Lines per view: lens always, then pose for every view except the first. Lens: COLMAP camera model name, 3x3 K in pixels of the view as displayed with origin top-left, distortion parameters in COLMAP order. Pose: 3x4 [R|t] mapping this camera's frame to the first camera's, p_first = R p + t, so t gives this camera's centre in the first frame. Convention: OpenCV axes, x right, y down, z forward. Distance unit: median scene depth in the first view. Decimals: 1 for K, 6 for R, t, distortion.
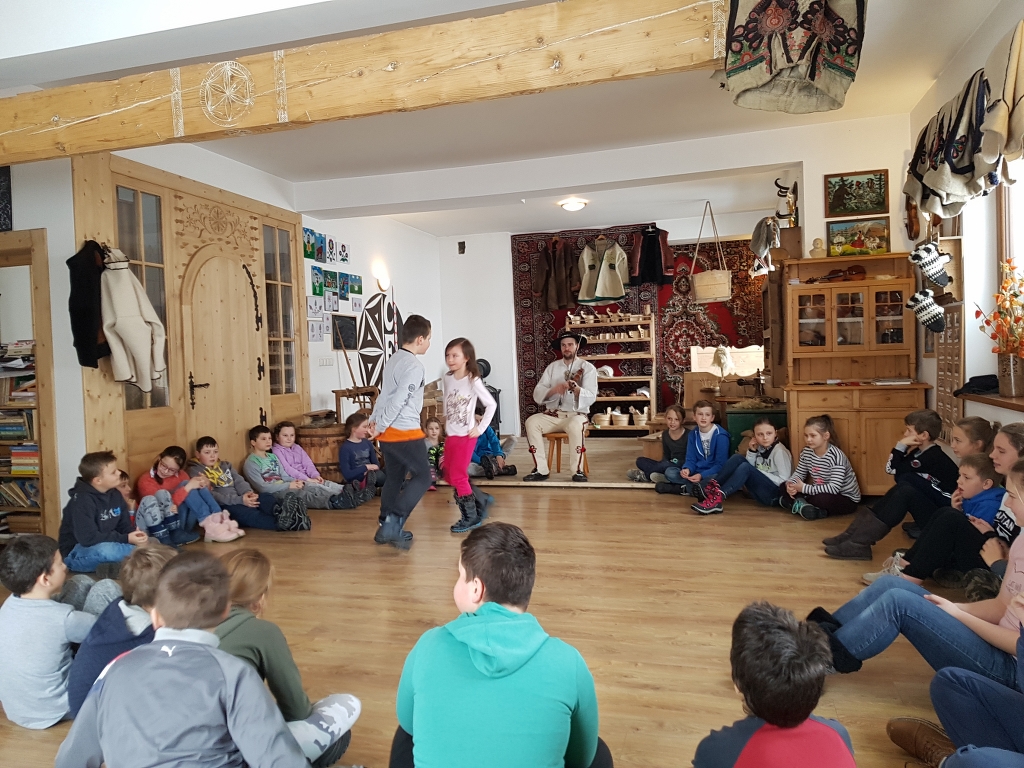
lens RADIAL K [[779.4, 0, 497.1], [0, 779.4, 369.9], [0, 0, 1]] dist [0.073878, -0.104024]
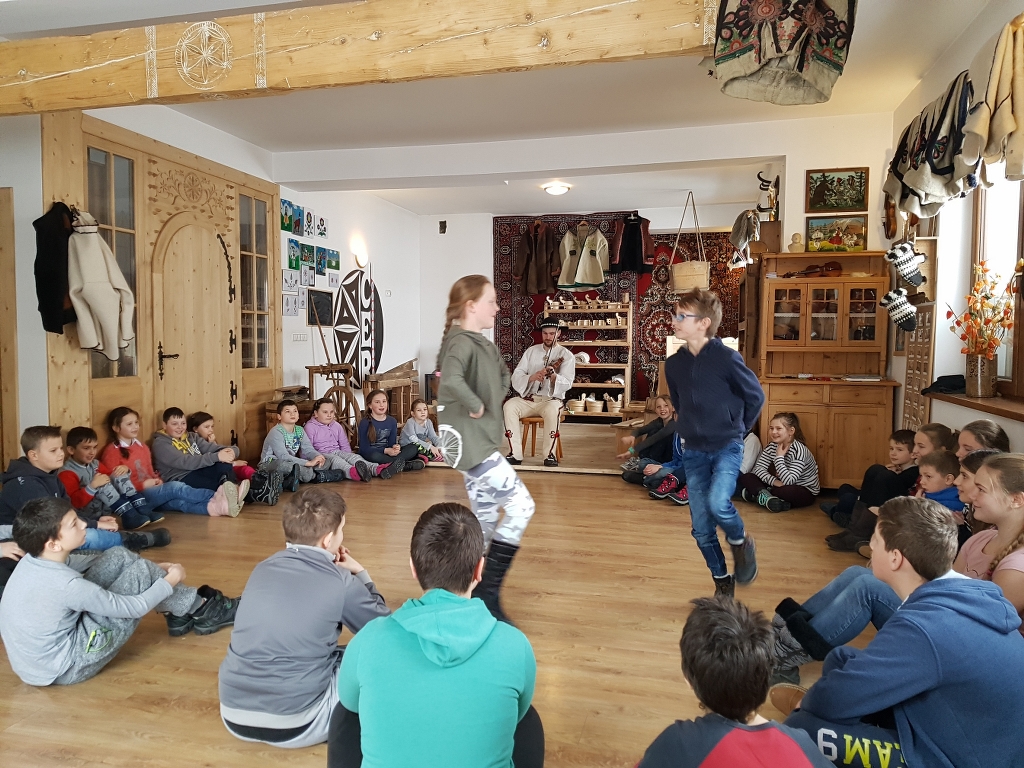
lens RADIAL K [[778.1, 0, 502.2], [0, 778.1, 375.0], [0, 0, 1]] dist [0.074626, -0.104136]
pose [[0.998629, 0.037306, 0.036732, 0.001226], [-0.038336, 0.998879, 0.027770, 0.000380], [-0.035655, -0.029140, 0.998939, 0.005387]]
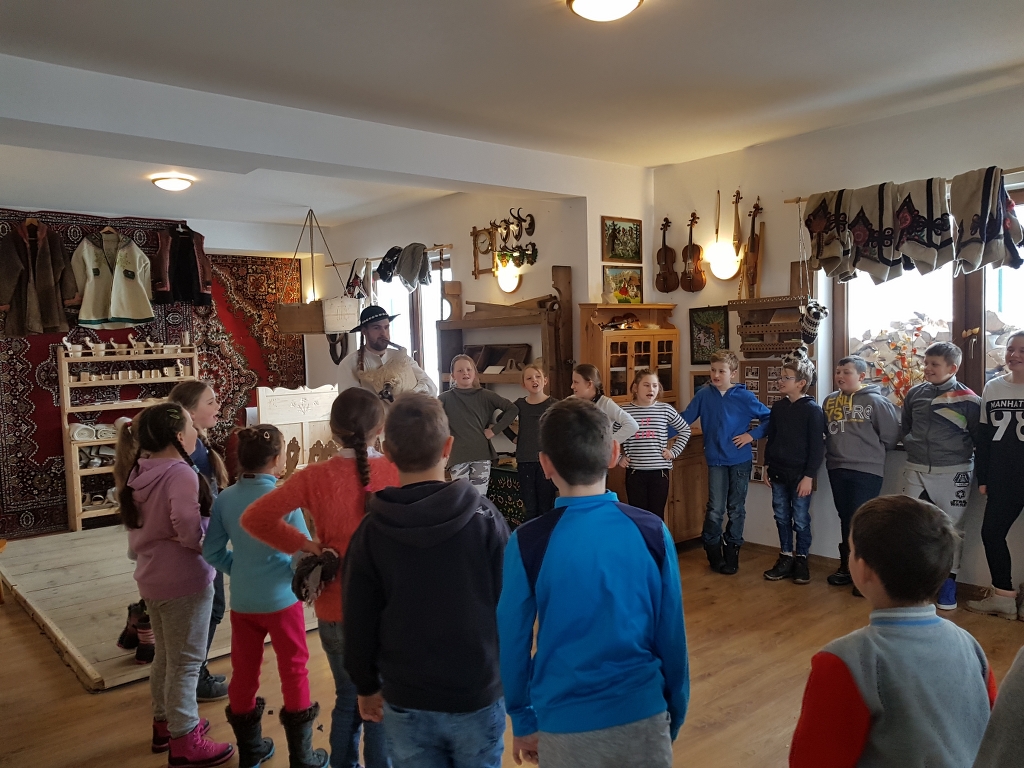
lens RADIAL K [[780.8, 0, 513.6], [0, 780.8, 389.5], [0, 0, 1]] dist [0.066538, -0.094511]
pose [[0.545929, -0.031167, 0.837251, -0.377608], [0.028050, 0.999428, 0.018914, -0.049387], [-0.837362, 0.013159, 0.546491, 0.487565]]
